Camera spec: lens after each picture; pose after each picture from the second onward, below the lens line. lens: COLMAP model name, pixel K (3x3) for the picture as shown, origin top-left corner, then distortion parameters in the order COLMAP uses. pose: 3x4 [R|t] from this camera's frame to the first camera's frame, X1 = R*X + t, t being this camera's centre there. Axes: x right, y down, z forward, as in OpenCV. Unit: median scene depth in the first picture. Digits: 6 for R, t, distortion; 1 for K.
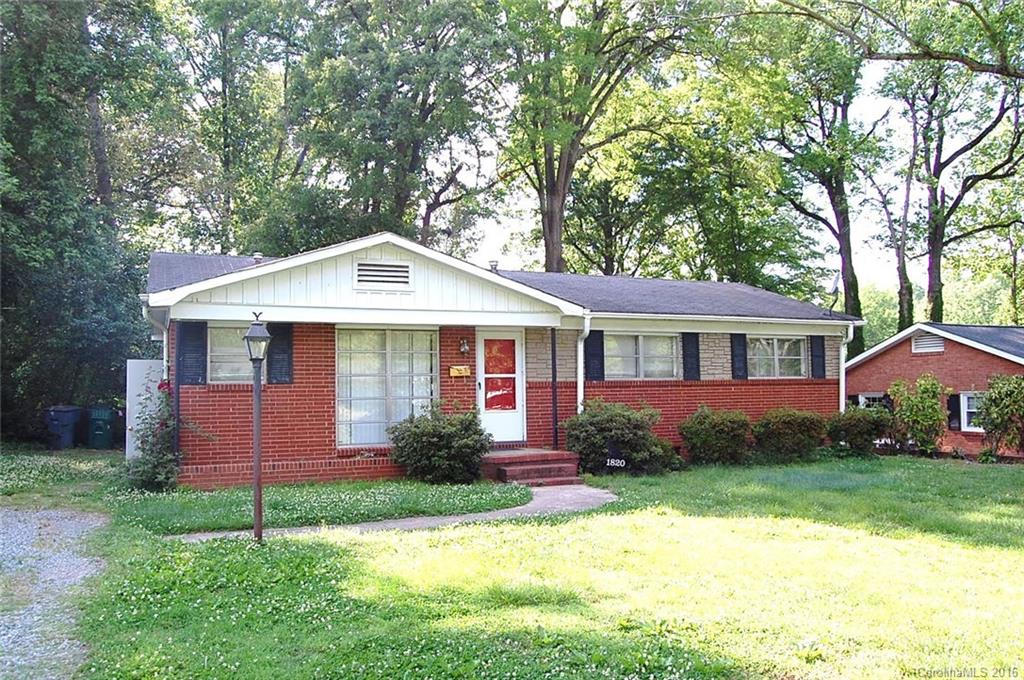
lens RADIAL K [[793.1, 0, 512.0], [0, 793.1, 340.0], [0, 0, 1]] dist [-0.071480, -0.002225]
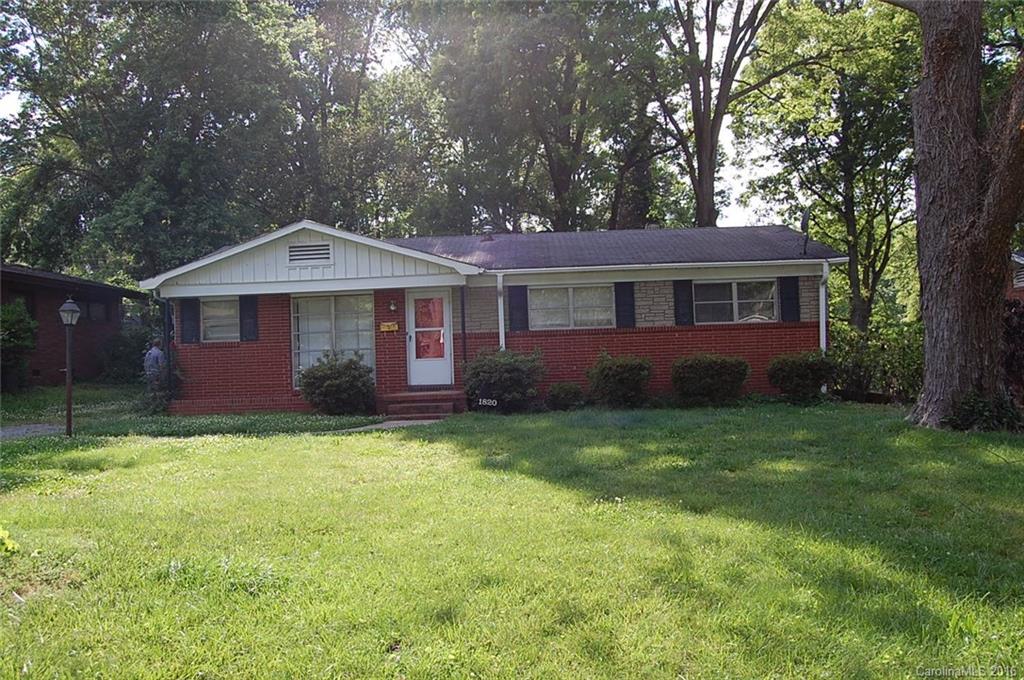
lens RADIAL K [[793.1, 0, 512.0], [0, 793.1, 340.0], [0, 0, 1]] dist [-0.071480, -0.002225]
pose [[0.902507, -0.026074, -0.429884, 0.601357], [0.049537, 0.997826, 0.043478, 0.015720], [0.427816, -0.060534, 0.901837, -0.013314]]
